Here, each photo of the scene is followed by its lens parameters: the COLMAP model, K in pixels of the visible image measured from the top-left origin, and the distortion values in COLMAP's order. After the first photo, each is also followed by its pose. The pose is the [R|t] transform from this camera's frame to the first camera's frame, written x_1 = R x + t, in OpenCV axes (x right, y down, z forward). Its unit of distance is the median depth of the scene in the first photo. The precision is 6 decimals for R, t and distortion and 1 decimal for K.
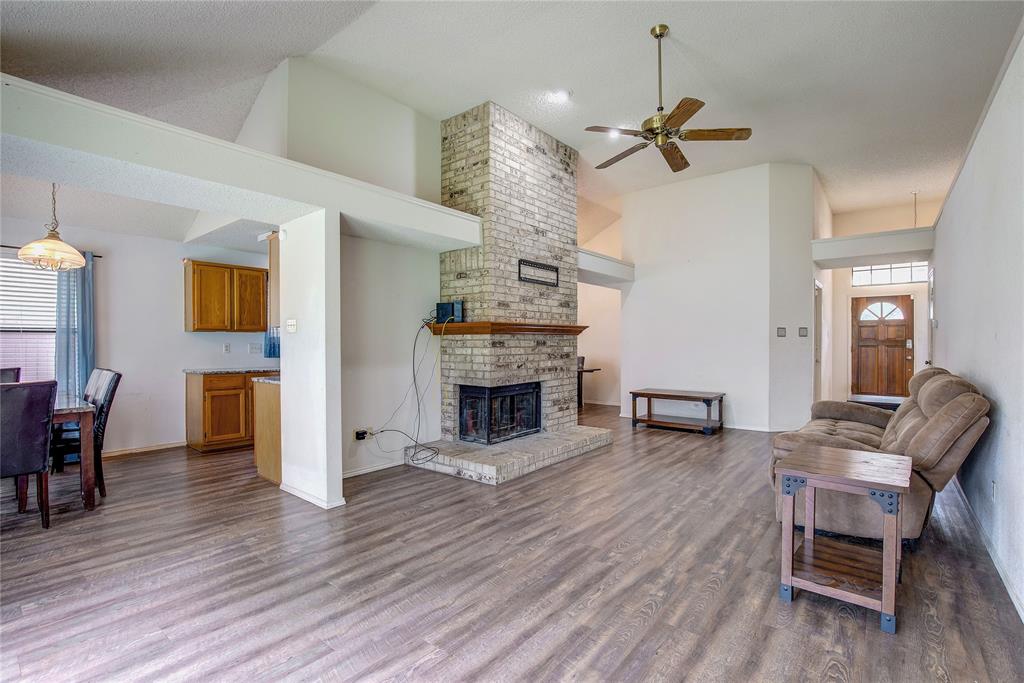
lens RADIAL K [[467.9, 0, 514.2], [0, 467.9, 348.1], [0, 0, 1]] dist [-0.025949, 0.004204]
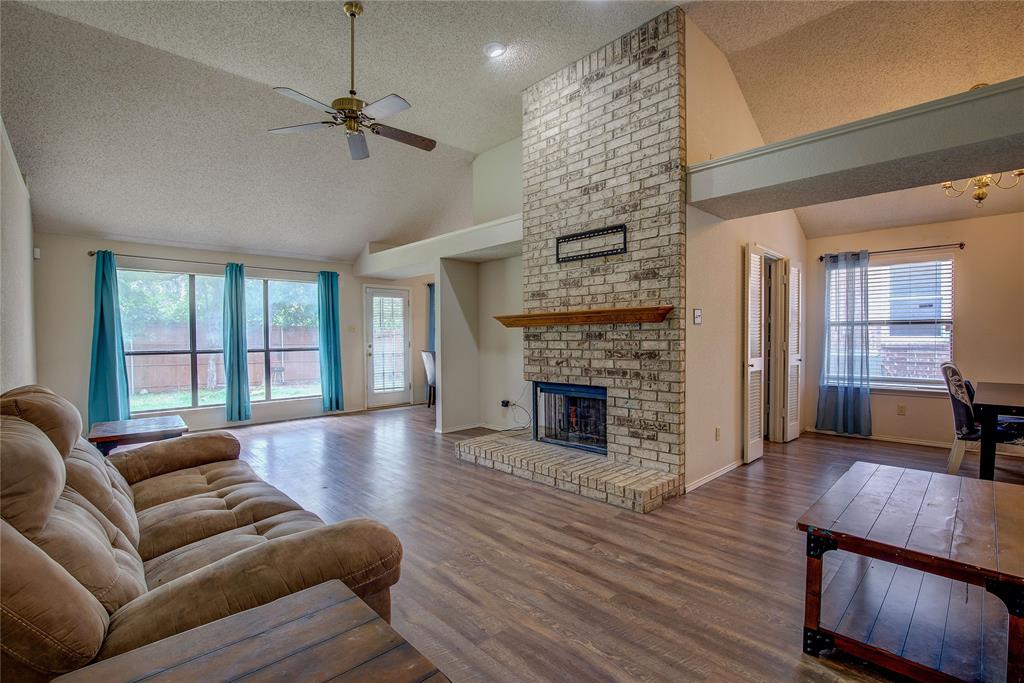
lens RADIAL K [[467.9, 0, 518.2], [0, 467.9, 347.0], [0, 0, 1]] dist [-0.025949, 0.004204]
pose [[-0.122267, 0.025336, -0.992174, 0.826501], [-0.003342, 0.999658, 0.025938, -0.011695], [0.992492, 0.006487, -0.122140, 0.976445]]
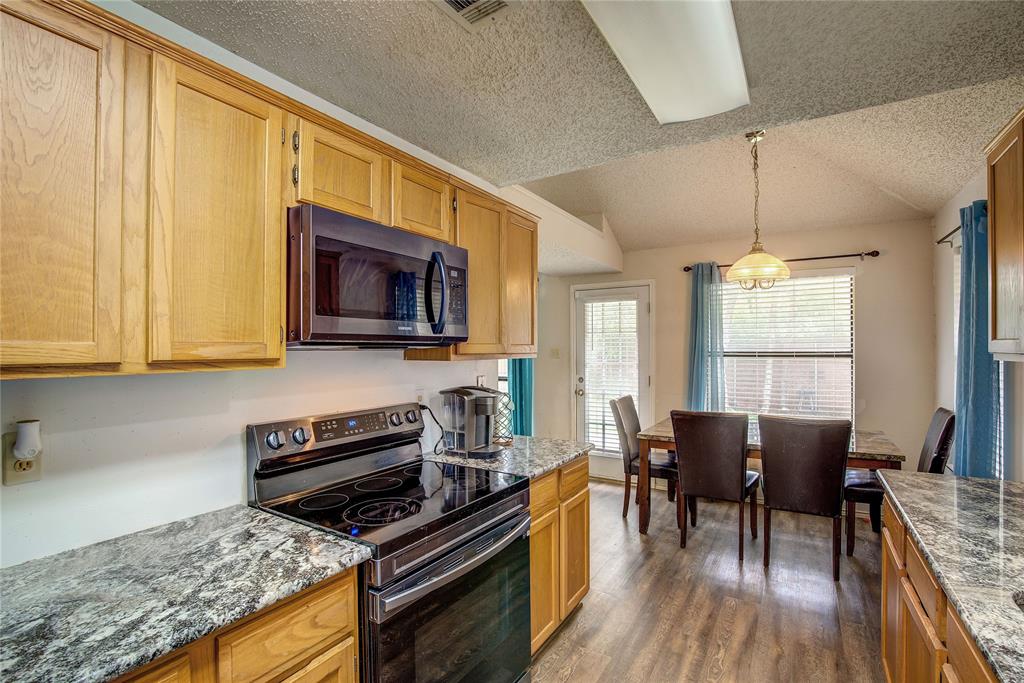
lens RADIAL K [[467.9, 0, 520.6], [0, 467.9, 347.1], [0, 0, 1]] dist [-0.025949, 0.004204]
pose [[-0.991798, -0.000018, -0.127817, -0.319701], [-0.000833, 0.999980, 0.006326, -0.047027], [0.127814, 0.006380, -0.991778, 1.274395]]
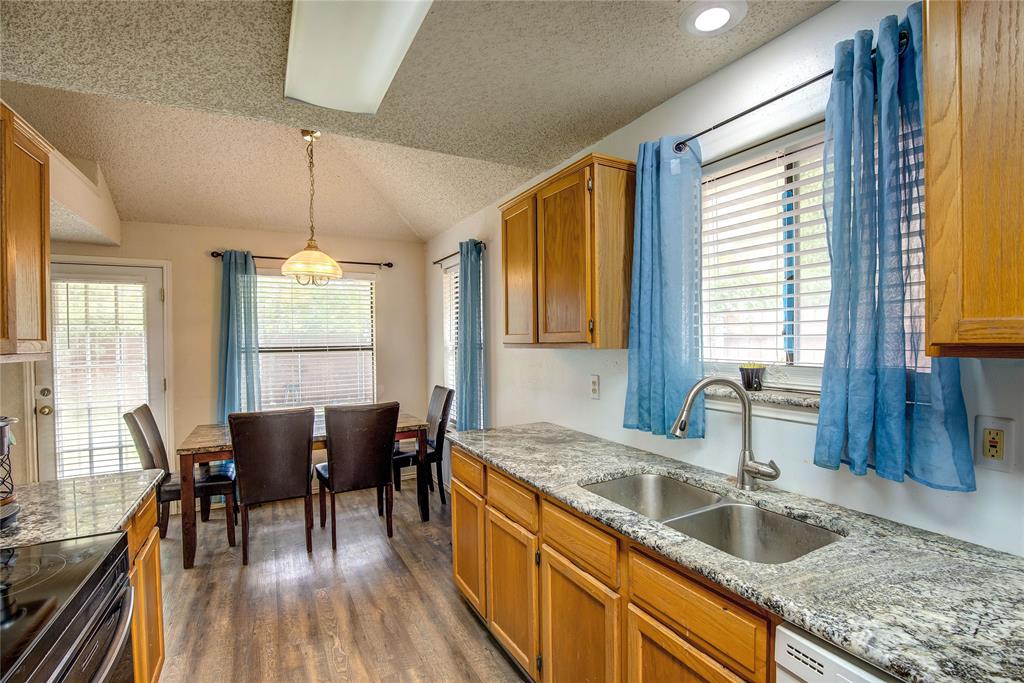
lens RADIAL K [[467.9, 0, 515.2], [0, 467.9, 347.1], [0, 0, 1]] dist [-0.025949, 0.004204]
pose [[-0.397276, 0.016664, -0.917548, -0.235929], [0.004572, 0.999859, 0.016180, -0.045225], [0.917688, 0.002233, -0.397296, 1.207554]]
